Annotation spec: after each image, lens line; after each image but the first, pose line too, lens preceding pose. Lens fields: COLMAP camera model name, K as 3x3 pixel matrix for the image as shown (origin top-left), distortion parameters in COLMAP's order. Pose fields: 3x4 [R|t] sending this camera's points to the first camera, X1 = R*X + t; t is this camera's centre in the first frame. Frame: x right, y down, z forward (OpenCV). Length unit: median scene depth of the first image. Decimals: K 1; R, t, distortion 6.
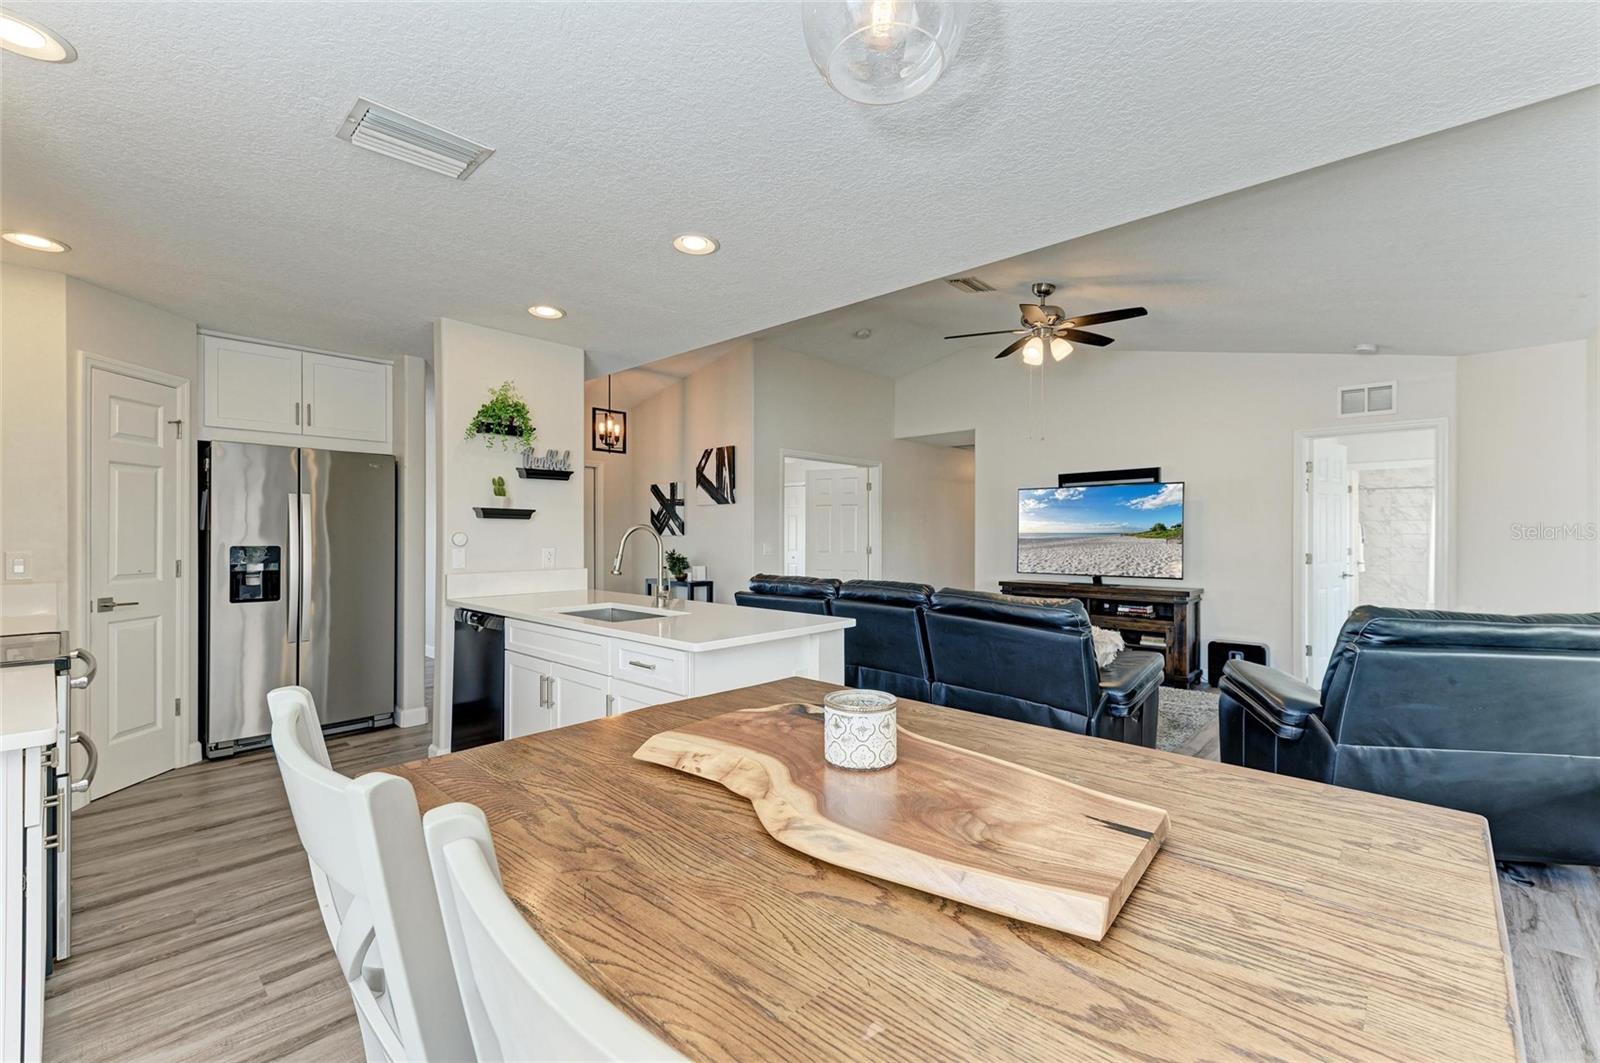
lens RADIAL K [[676.0, 0, 801.2], [0, 676.0, 535.4], [0, 0, 1]] dist [0.022132, -0.009426]
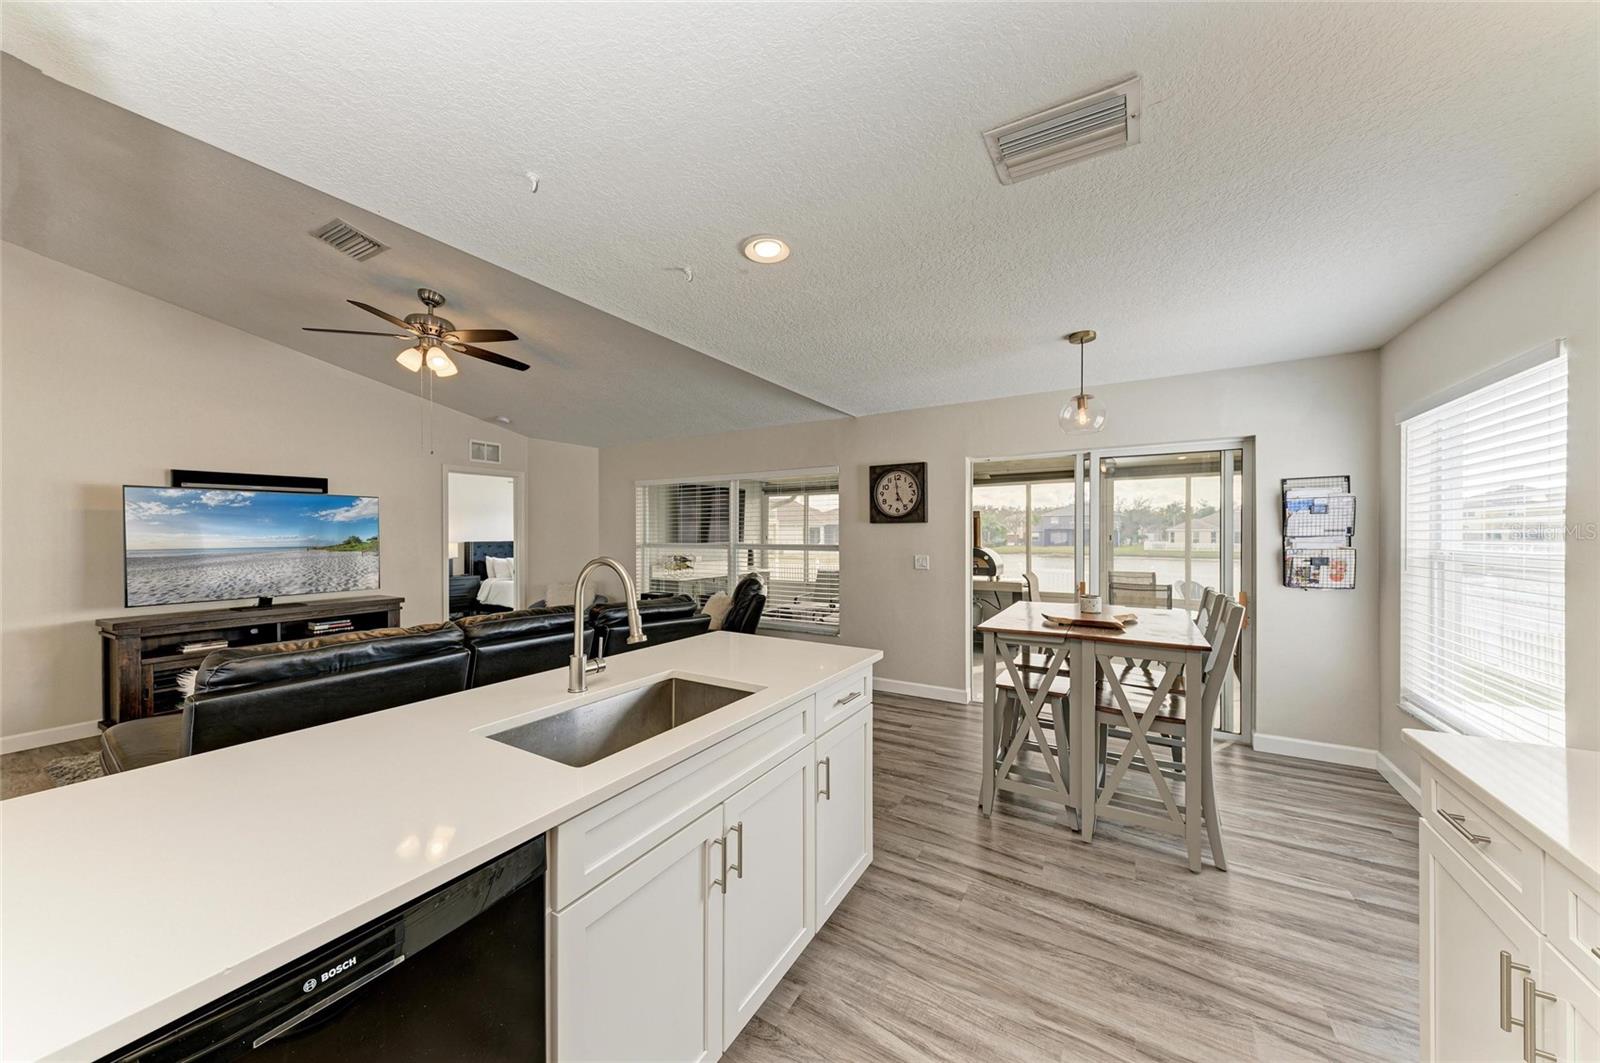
lens RADIAL K [[546.4, 0, 804.2], [0, 546.4, 536.0], [0, 0, 1]] dist [0.022165, -0.005008]
pose [[-0.210482, -0.006950, 0.977573, -0.417495], [0.004941, 0.999954, 0.008173, -0.021534], [-0.977585, 0.006550, -0.210438, 0.514973]]
